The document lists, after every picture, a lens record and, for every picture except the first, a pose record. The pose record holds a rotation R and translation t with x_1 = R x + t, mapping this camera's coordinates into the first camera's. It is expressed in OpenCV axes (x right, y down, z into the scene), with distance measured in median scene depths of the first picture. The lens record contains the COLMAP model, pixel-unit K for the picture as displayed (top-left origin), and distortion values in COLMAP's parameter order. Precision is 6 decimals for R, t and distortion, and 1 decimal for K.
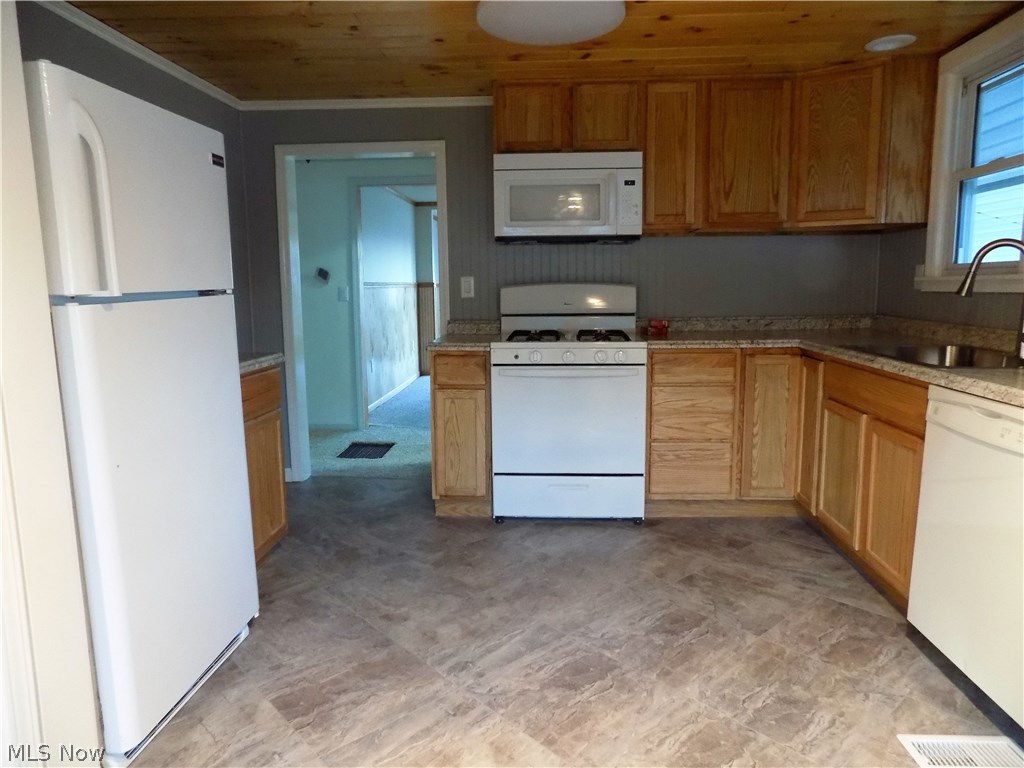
lens RADIAL K [[691.4, 0, 512.6], [0, 691.4, 380.6], [0, 0, 1]] dist [-0.077815, 0.081014]
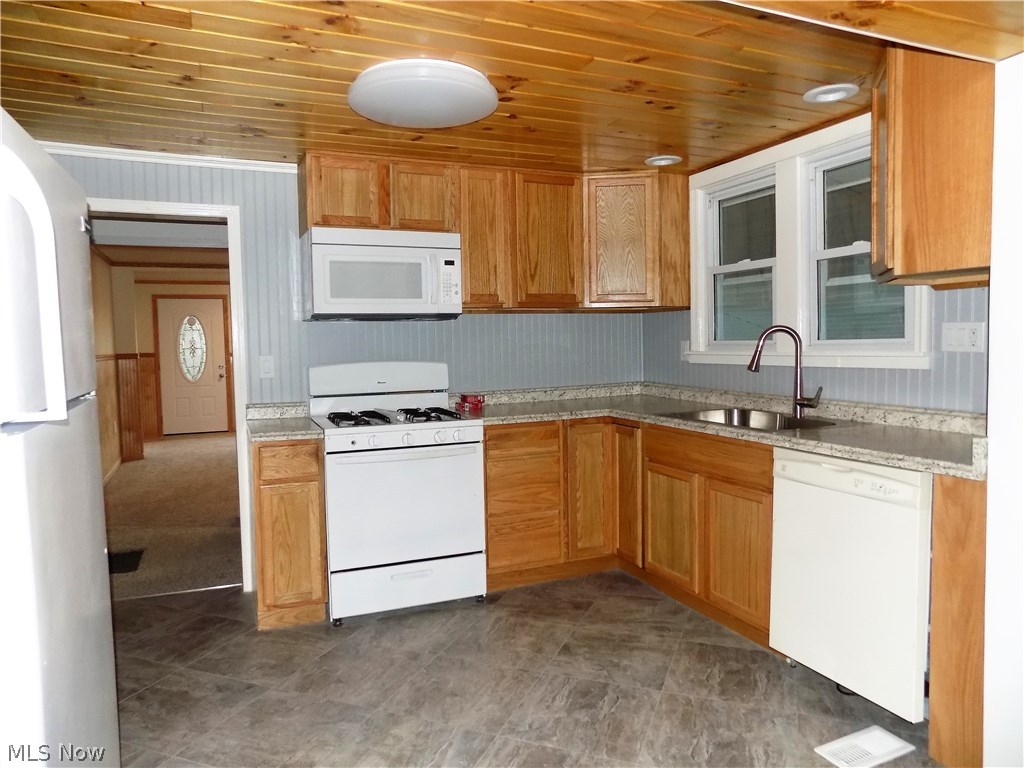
lens RADIAL K [[691.4, 0, 512.6], [0, 691.4, 380.6], [0, 0, 1]] dist [-0.077815, 0.081014]
pose [[0.890442, -0.030581, 0.454068, -0.226567], [0.070852, 0.994889, -0.071939, -0.036321], [-0.449547, 0.096229, 0.888058, 0.070840]]
